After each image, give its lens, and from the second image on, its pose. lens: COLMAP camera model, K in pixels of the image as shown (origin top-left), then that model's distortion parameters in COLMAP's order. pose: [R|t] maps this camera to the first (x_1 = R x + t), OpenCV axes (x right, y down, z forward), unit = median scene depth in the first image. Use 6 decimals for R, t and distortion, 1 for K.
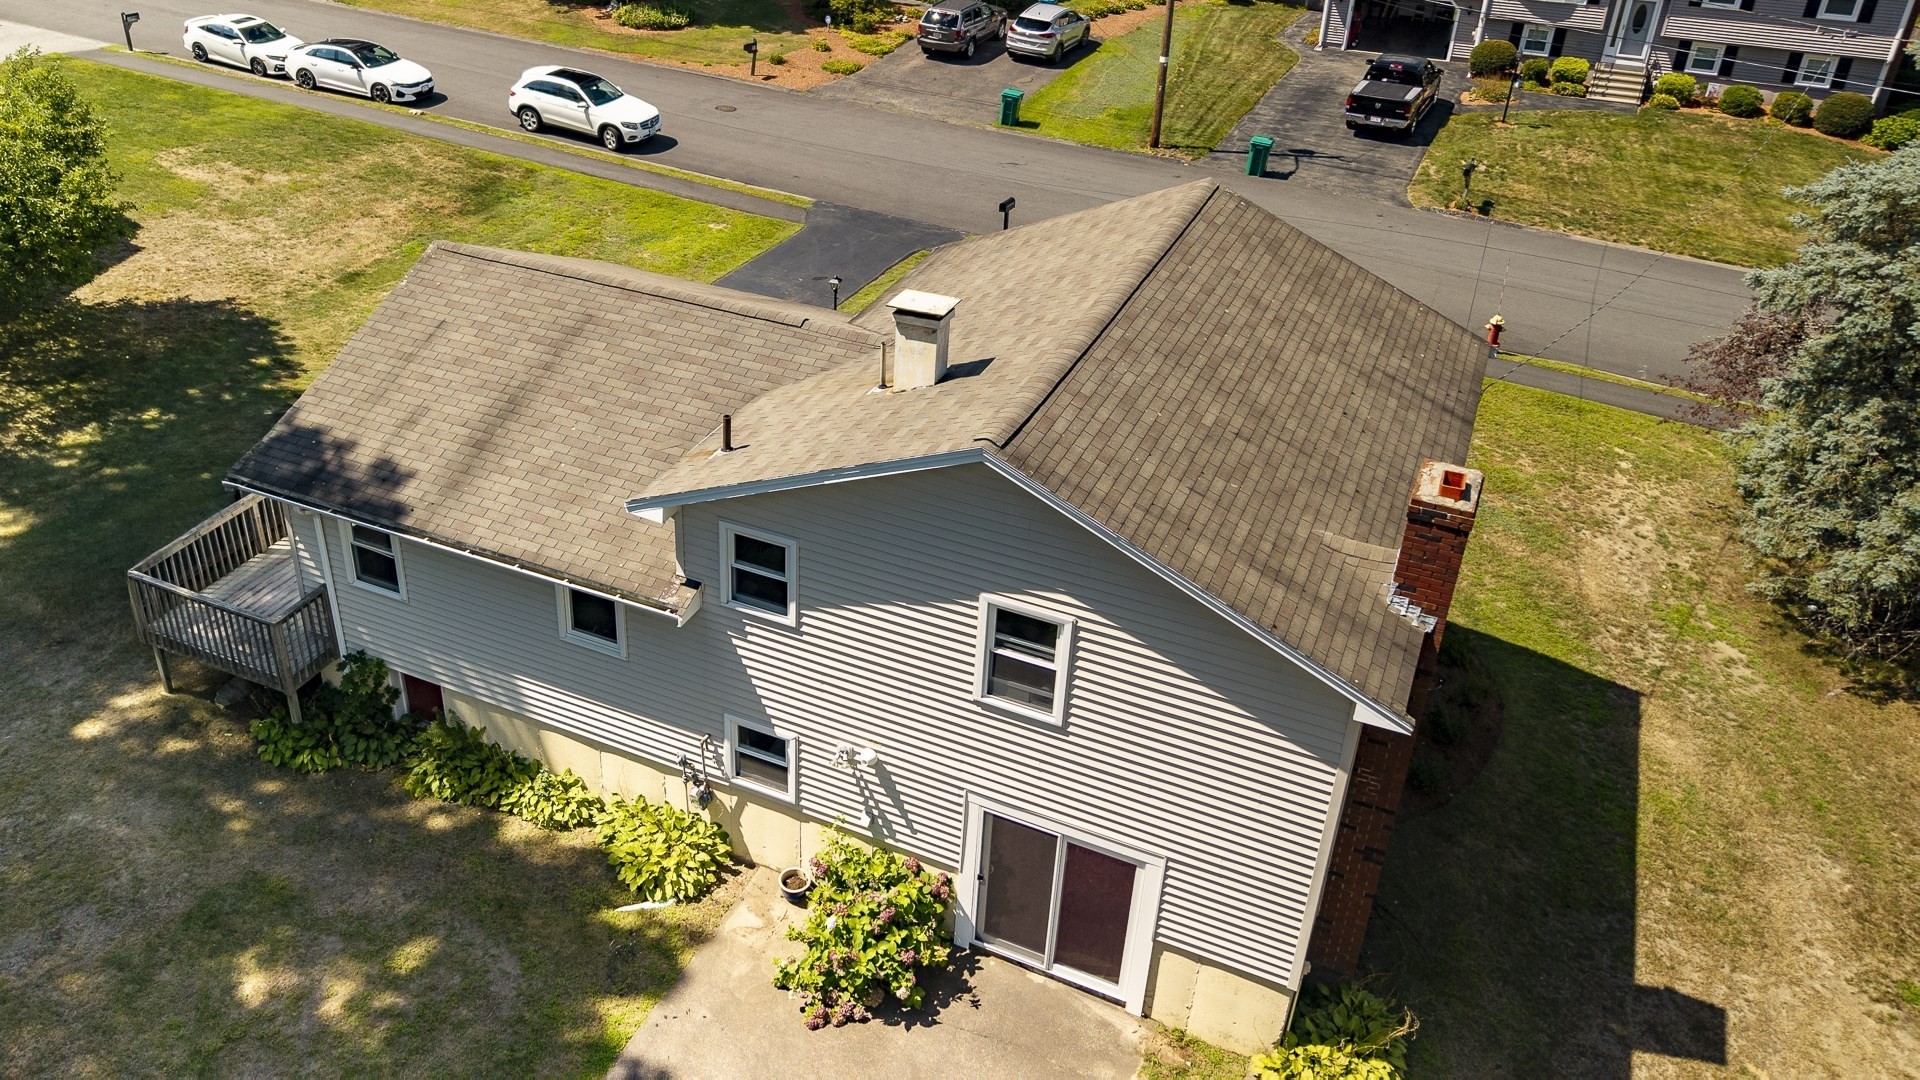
lens RADIAL K [[1475.1, 0, 846.2], [0, 1475.1, 446.2], [0, 0, 1]] dist [-0.002055, 0.019347]
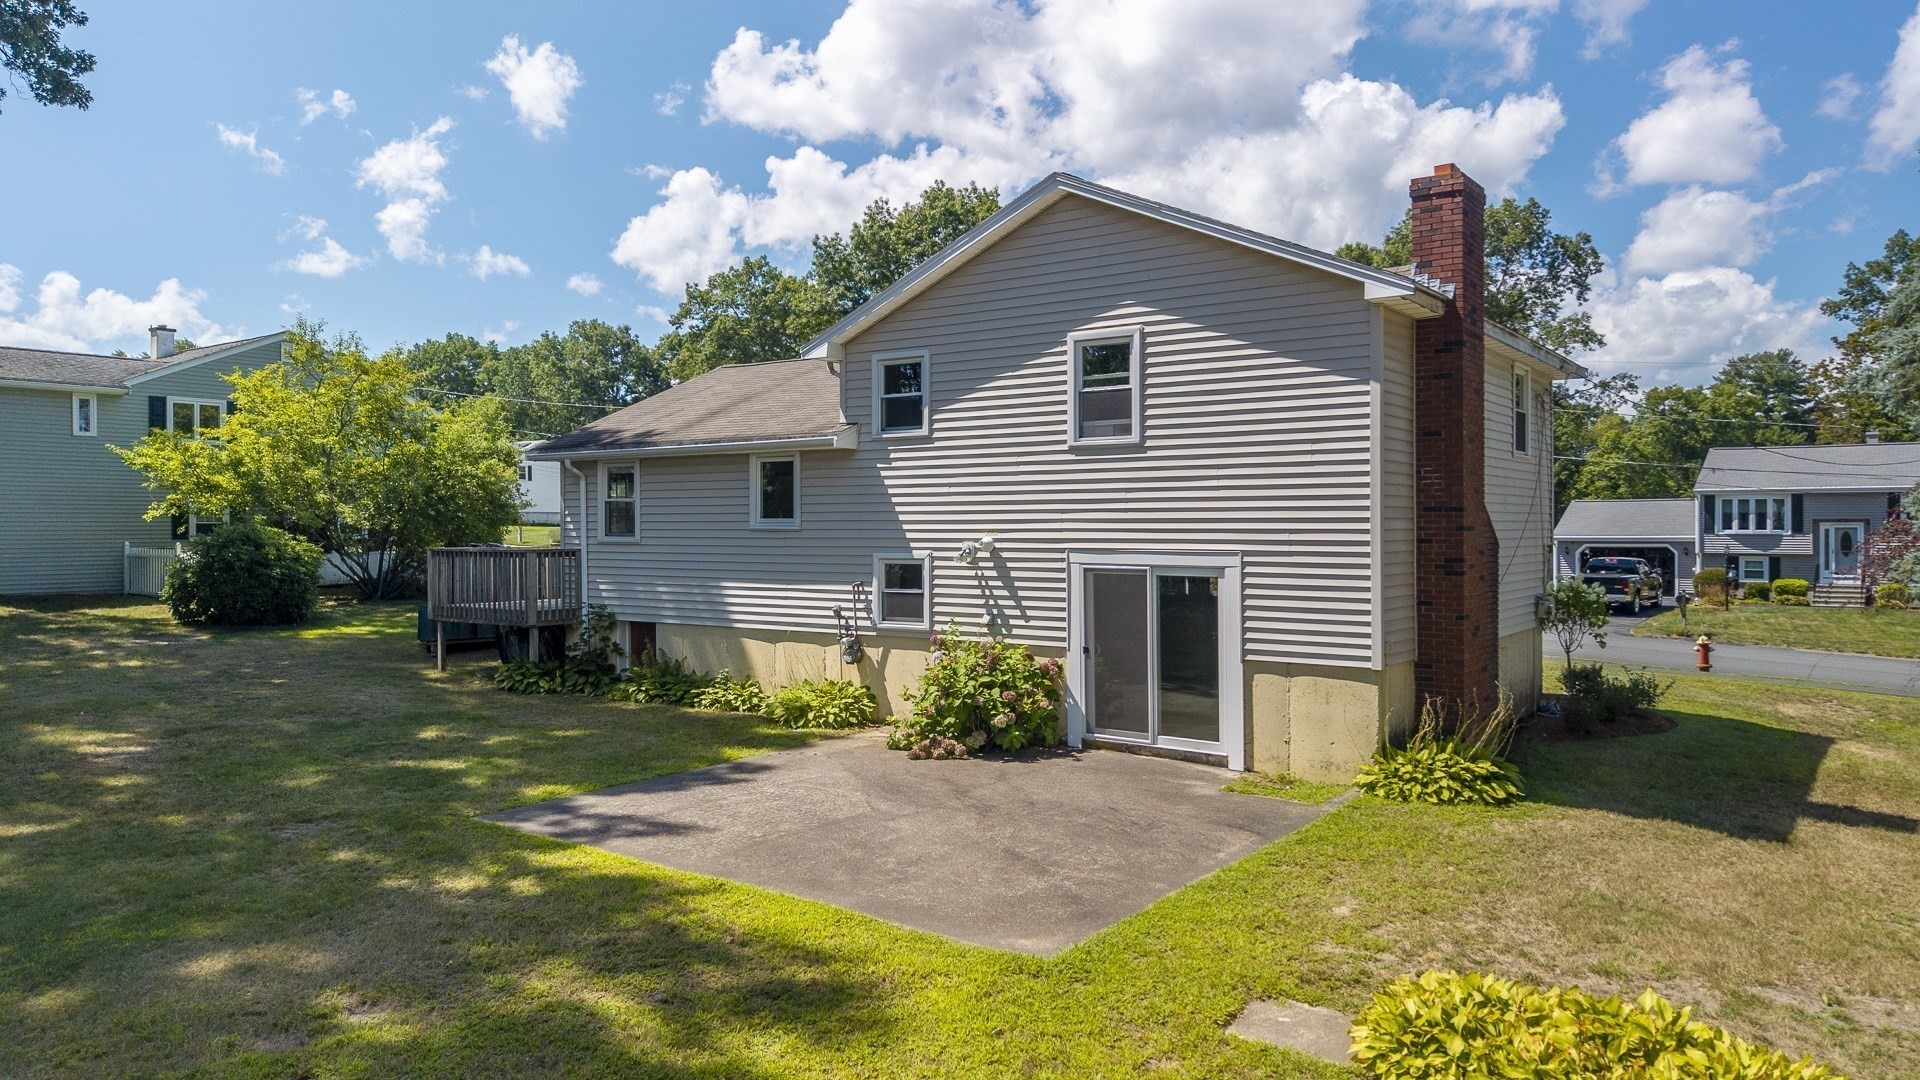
lens RADIAL K [[1291.4, 0, 975.0], [0, 1291.4, 525.8], [0, 0, 1]] dist [0.027993, -0.037285]
pose [[0.986101, -0.020717, -0.164849, 0.170381], [-0.059764, 0.881554, -0.468284, 0.665253], [0.155025, 0.471628, 0.868064, 0.141845]]
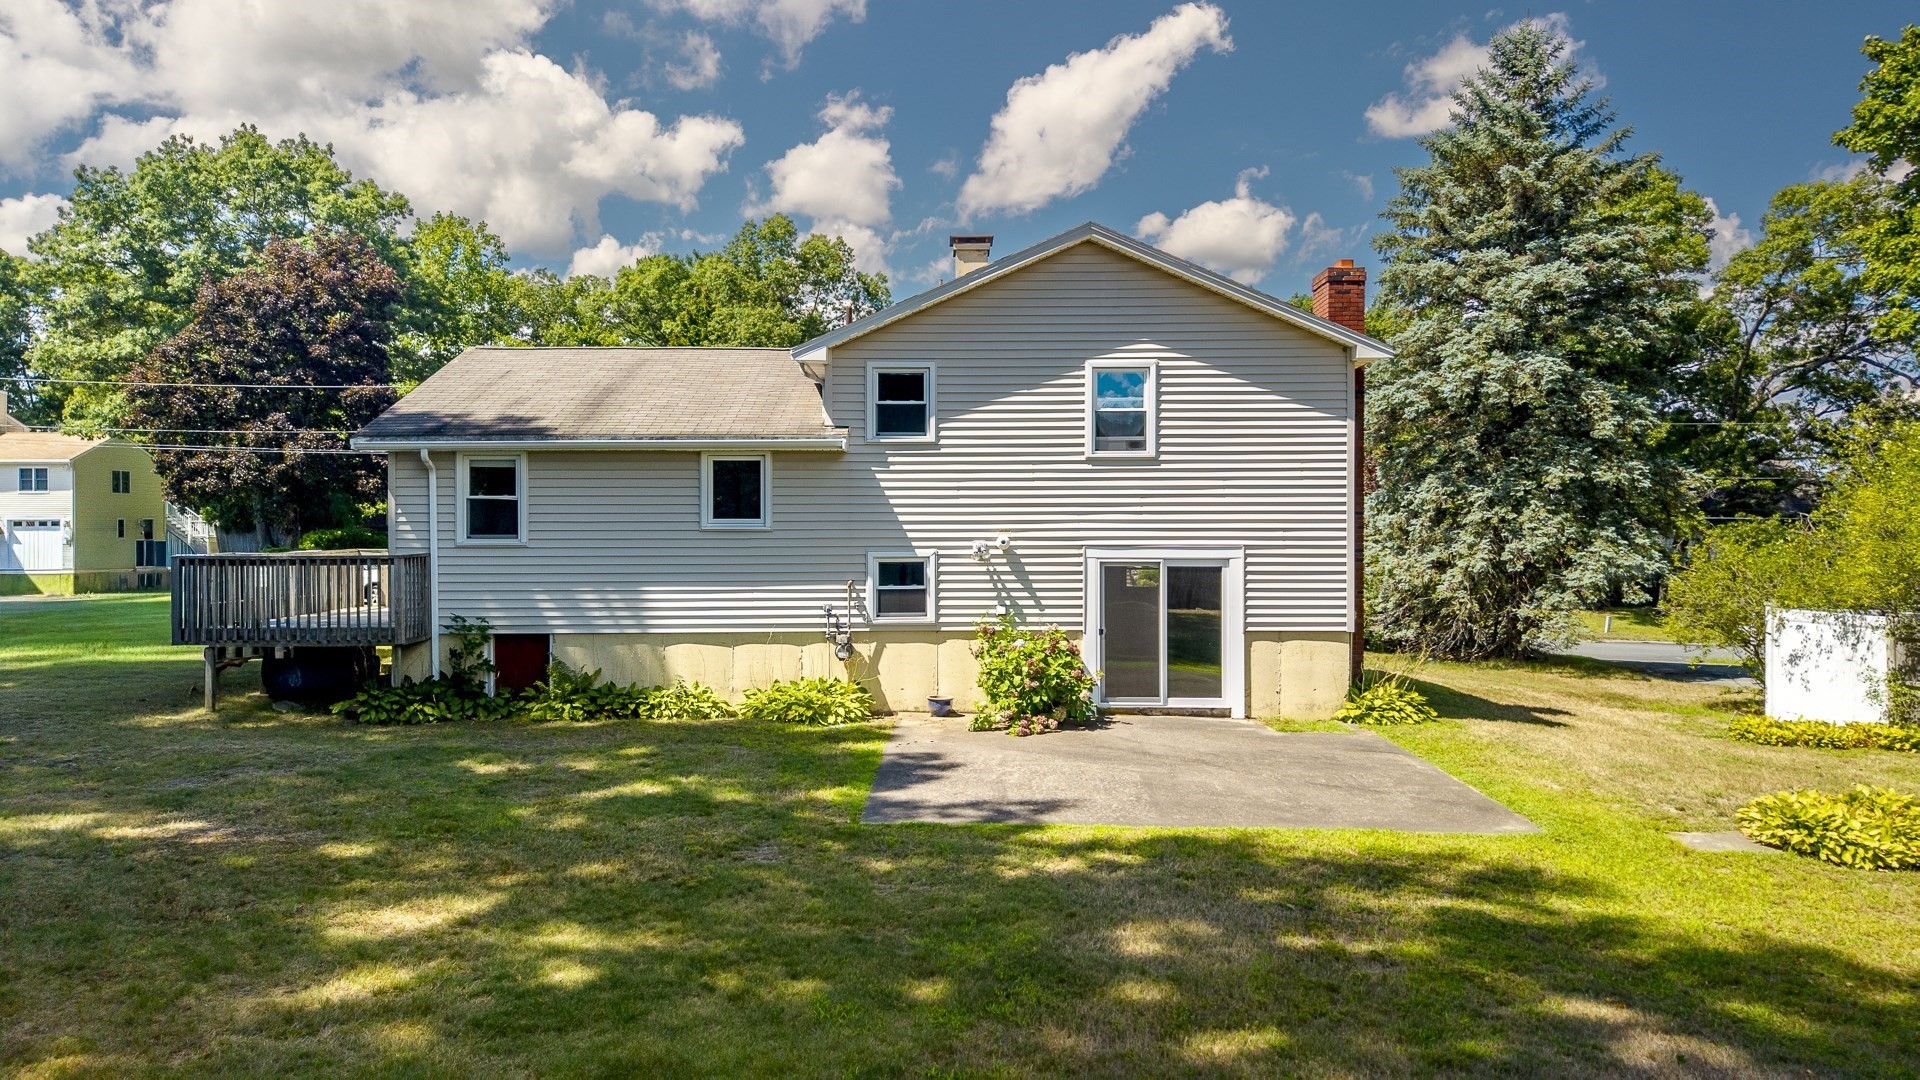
lens RADIAL K [[1291.4, 0, 998.9], [0, 1291.4, 531.8], [0, 0, 1]] dist [0.027993, -0.037285]
pose [[0.890649, -0.027168, 0.453880, -0.489048], [0.231553, 0.886180, -0.401332, 0.647044], [-0.391316, 0.462543, 0.795566, 0.129351]]
